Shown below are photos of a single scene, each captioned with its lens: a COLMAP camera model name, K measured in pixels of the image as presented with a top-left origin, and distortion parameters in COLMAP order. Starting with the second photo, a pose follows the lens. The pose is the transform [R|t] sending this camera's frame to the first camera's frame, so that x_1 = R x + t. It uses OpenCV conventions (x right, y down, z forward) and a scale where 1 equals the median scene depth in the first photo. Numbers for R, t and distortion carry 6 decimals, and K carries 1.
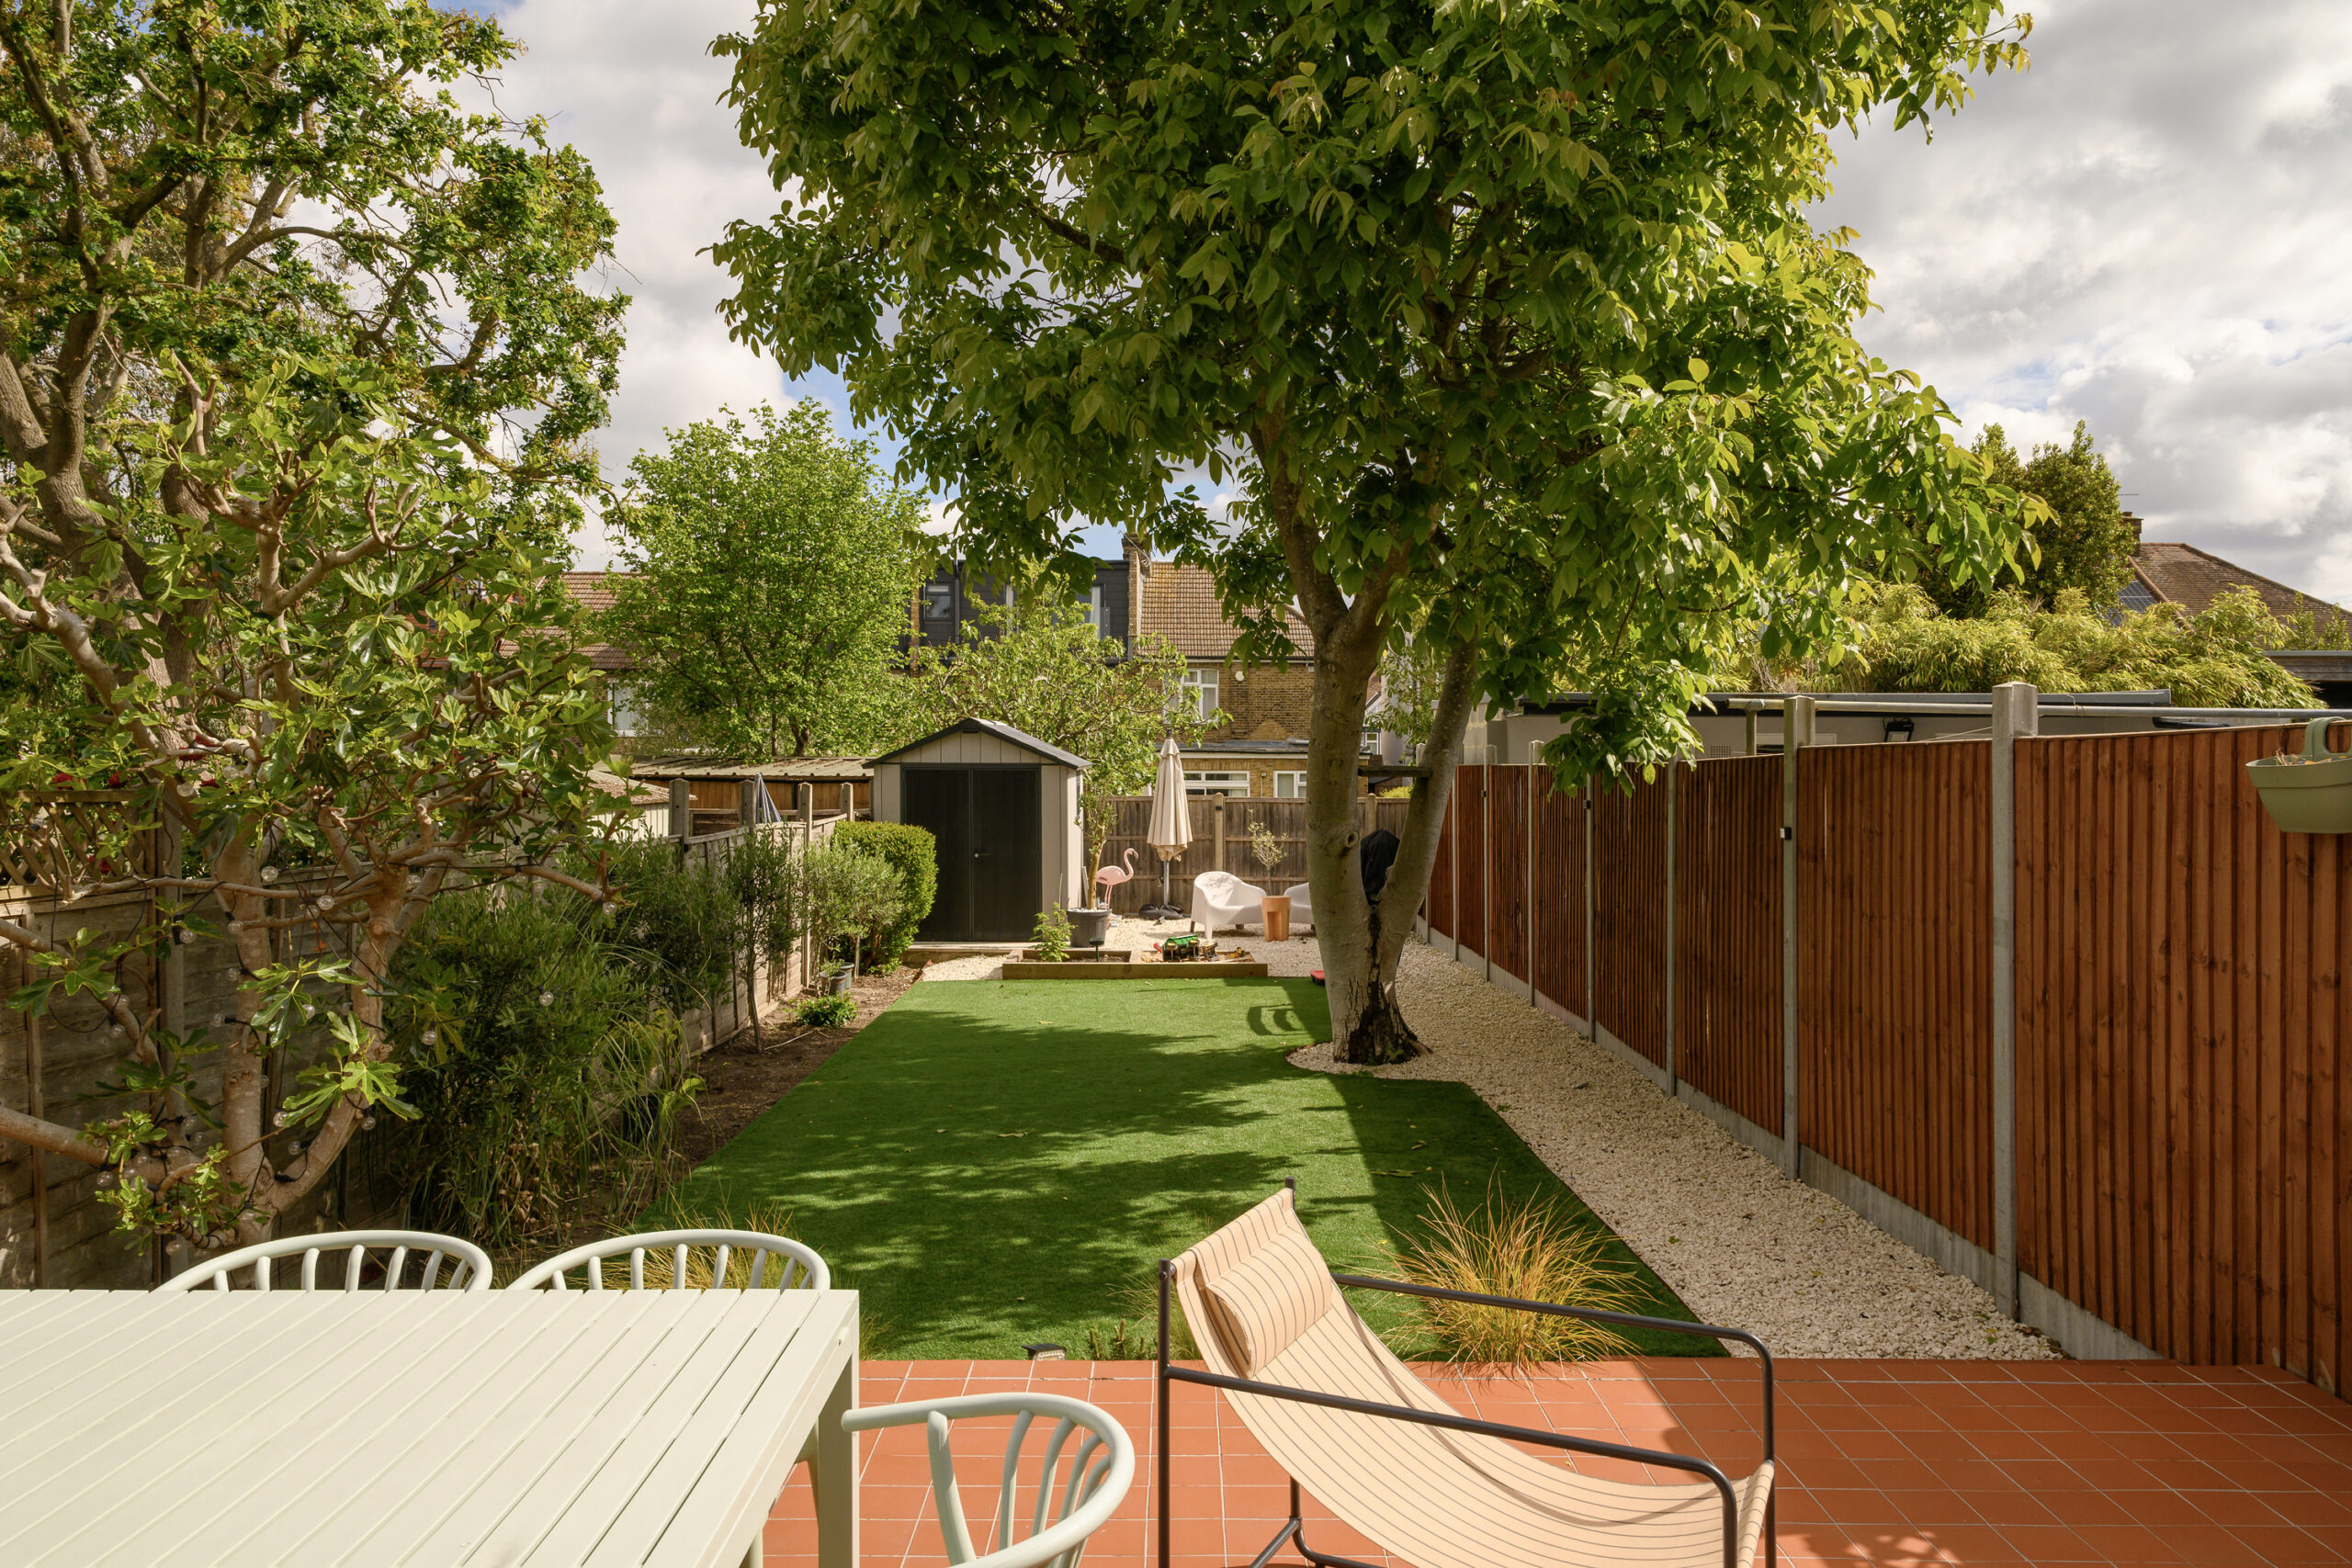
lens RADIAL K [[1673.7, 0, 1168.7], [0, 1673.7, 753.1], [0, 0, 1]] dist [-0.000753, -0.132522]
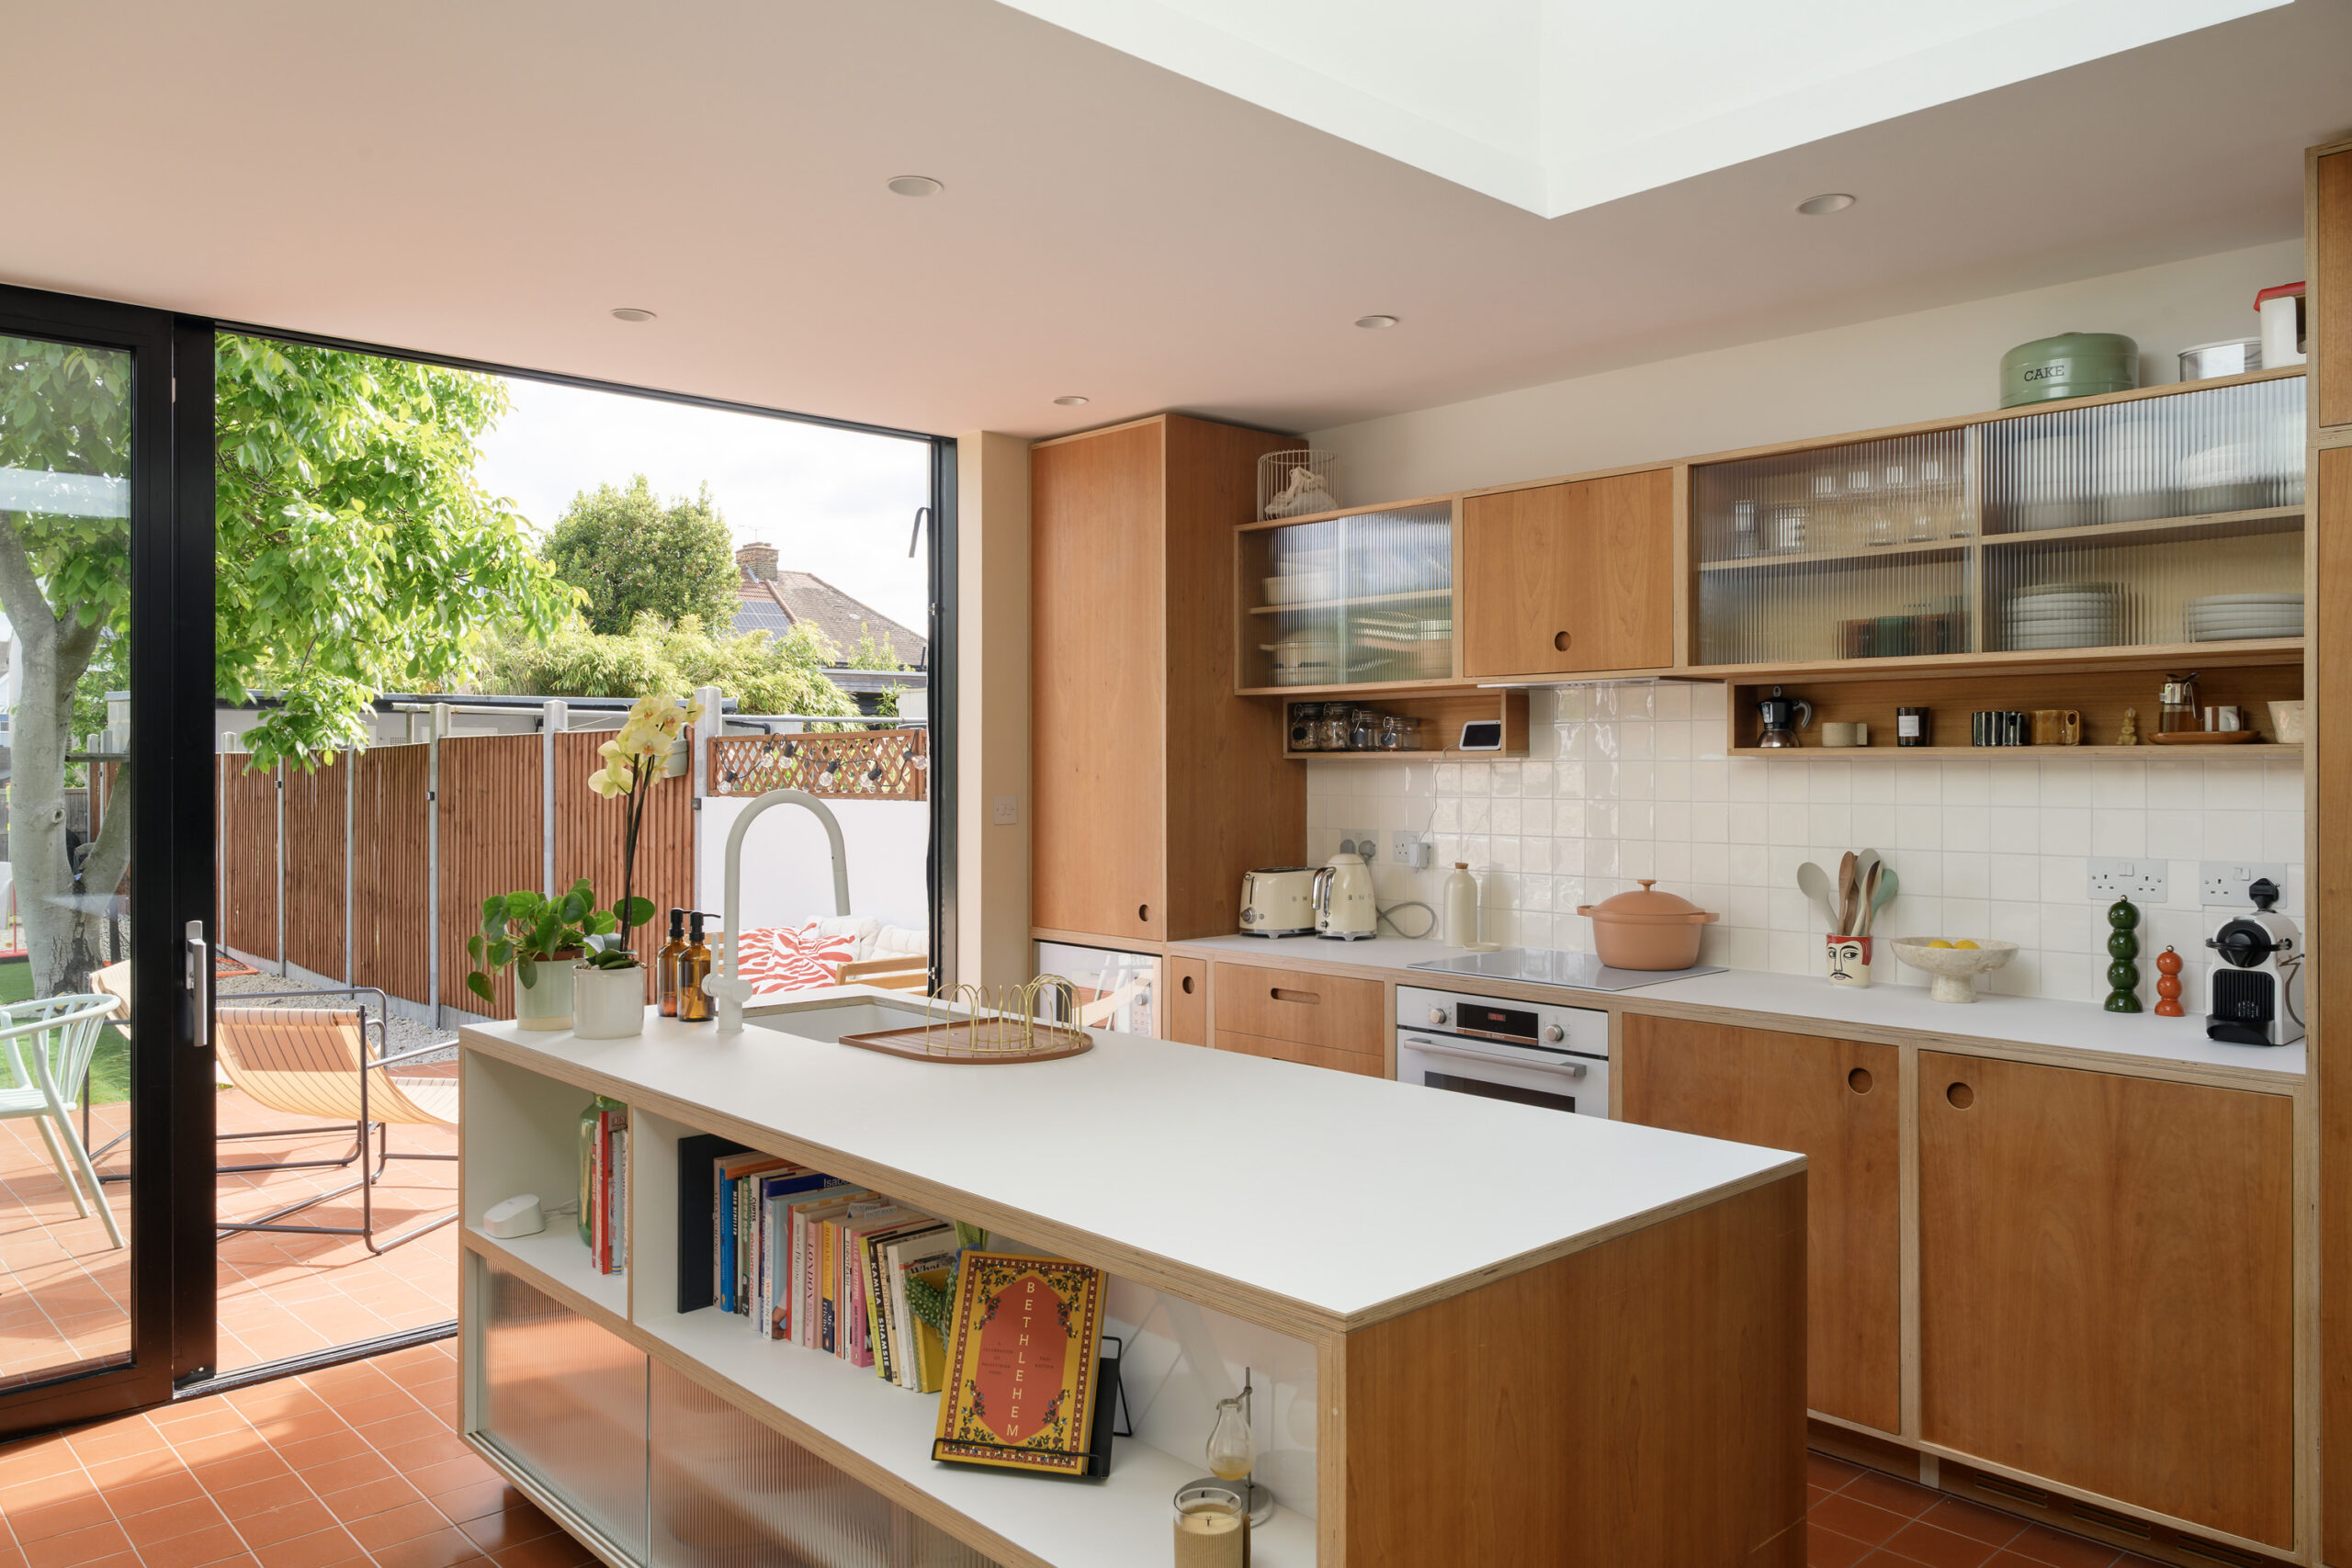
lens RADIAL K [[1650.8, 0, 1165.6], [0, 1650.8, 753.0], [0, 0, 1]] dist [-0.002113, 0.003298]
pose [[0.735090, -0.005961, 0.677943, -0.064831], [0.002223, 0.999977, 0.006382, 0.000922], [-0.677966, -0.003185, 0.735086, -0.234612]]
